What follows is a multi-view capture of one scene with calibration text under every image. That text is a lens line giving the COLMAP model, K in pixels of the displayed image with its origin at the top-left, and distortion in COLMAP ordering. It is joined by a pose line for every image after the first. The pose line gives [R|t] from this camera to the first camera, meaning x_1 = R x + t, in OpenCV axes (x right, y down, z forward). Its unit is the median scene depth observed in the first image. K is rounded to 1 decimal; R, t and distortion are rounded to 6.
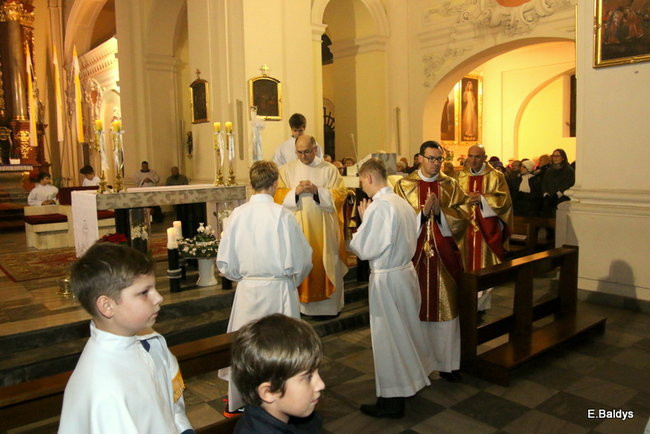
lens RADIAL K [[564.5, 0, 322.1], [0, 564.5, 219.4], [0, 0, 1]] dist [-0.112960, 0.085260]
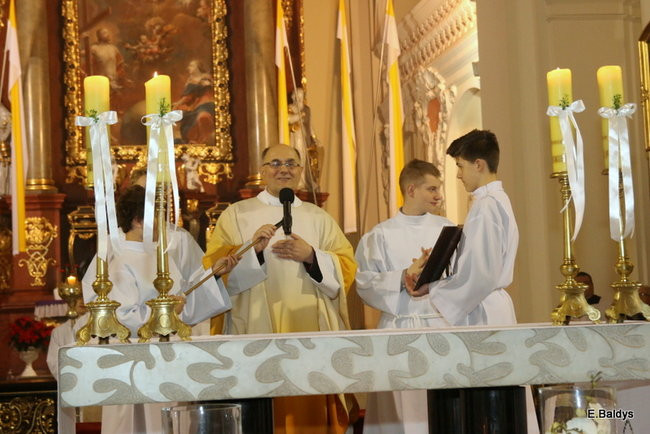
lens RADIAL K [[1405.1, 0, 317.9], [0, 1405.1, 217.3], [0, 0, 1]] dist [0.074197, 0.000000]
pose [[0.855983, -0.048180, -0.514753, 0.020999], [-0.034607, 0.988075, -0.150031, -0.003956], [0.515844, 0.146238, 0.844109, 0.200599]]
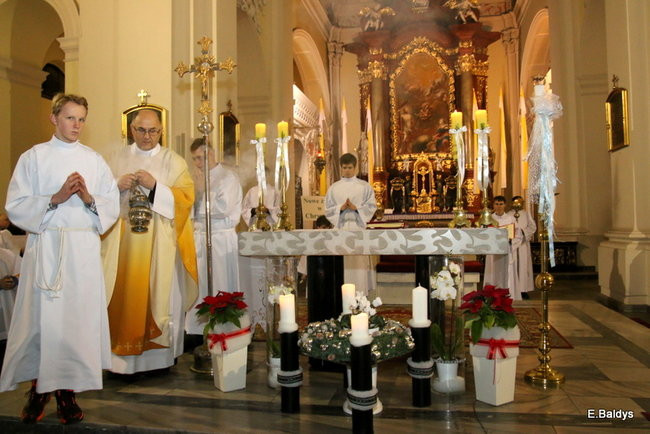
lens RADIAL K [[538.5, 0, 323.9], [0, 538.5, 216.2], [0, 0, 1]] dist [-0.097913, 0.063117]
pose [[0.614014, -0.001270, -0.789294, 0.071186], [-0.082605, 0.994404, -0.065861, -0.012229], [0.784961, 0.105639, 0.610472, 0.281677]]
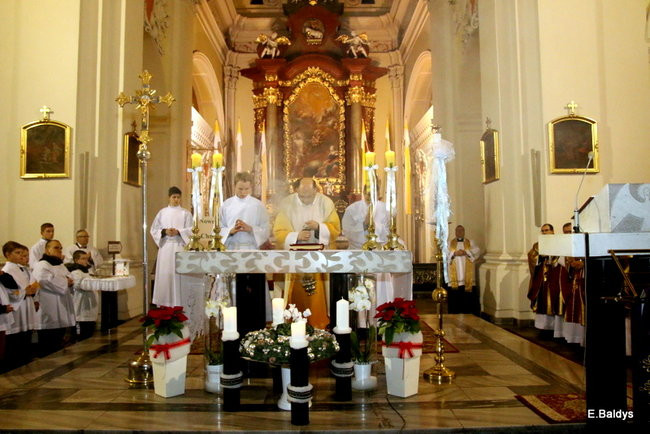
lens RADIAL K [[538.5, 0, 322.0], [0, 538.5, 215.3], [0, 0, 1]] dist [-0.097913, 0.063117]
pose [[0.766930, -0.017291, -0.641497, 0.082807], [-0.080404, 0.989170, -0.122788, -0.008872], [0.636673, 0.145749, 0.757235, 0.239614]]
